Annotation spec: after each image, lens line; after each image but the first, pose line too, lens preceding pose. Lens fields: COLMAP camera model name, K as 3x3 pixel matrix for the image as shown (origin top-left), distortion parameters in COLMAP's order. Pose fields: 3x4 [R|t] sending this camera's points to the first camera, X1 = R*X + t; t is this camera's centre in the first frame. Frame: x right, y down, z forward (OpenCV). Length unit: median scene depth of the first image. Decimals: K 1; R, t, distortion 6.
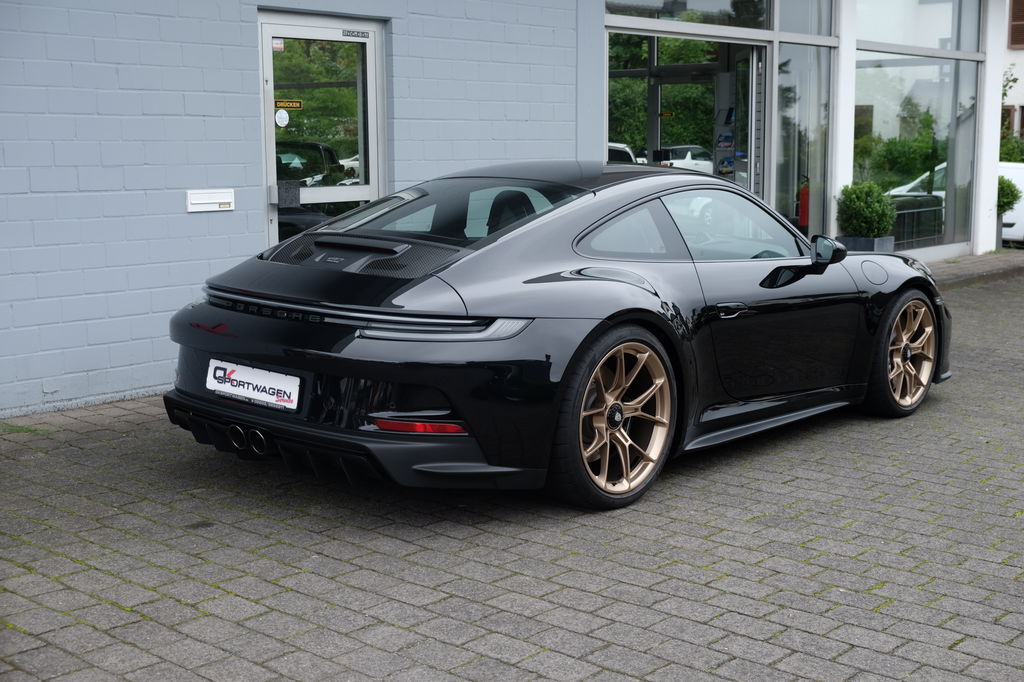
lens RADIAL K [[1377.3, 0, 512.0], [0, 1377.3, 341.0], [0, 0, 1]] dist [0.000845, 0.024947]
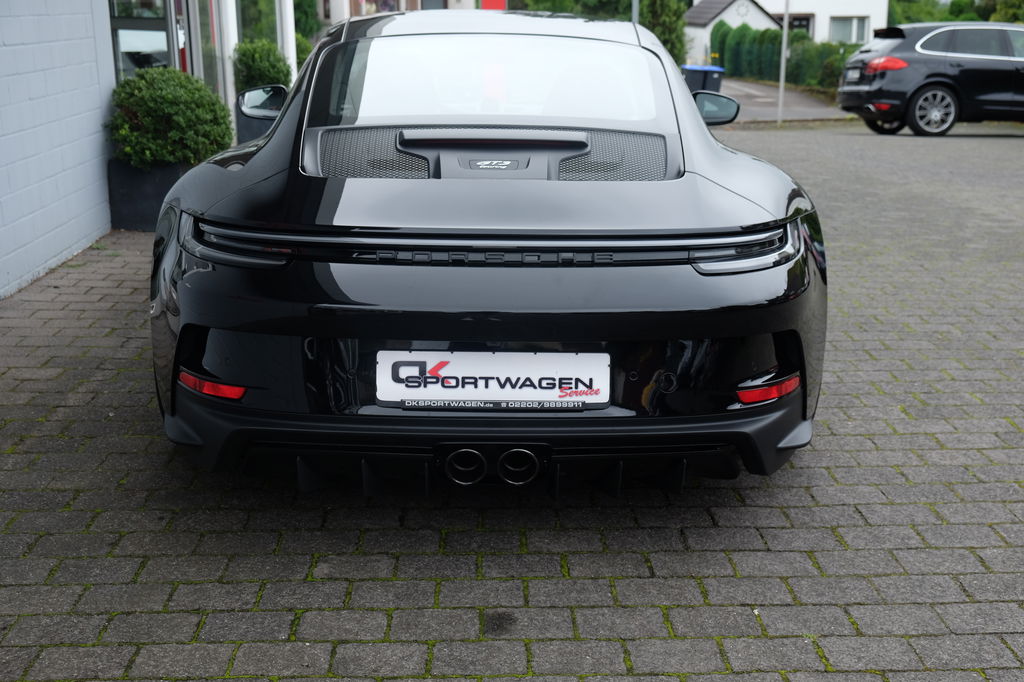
lens RADIAL K [[1295.2, 0, 512.0], [0, 1295.2, 341.0], [0, 0, 1]] dist [-0.023326, -0.024604]
pose [[0.728270, -0.179299, 0.661419, -0.572134], [0.104855, 0.982956, 0.151009, -0.072870], [-0.677221, -0.040622, 0.734657, 0.579087]]
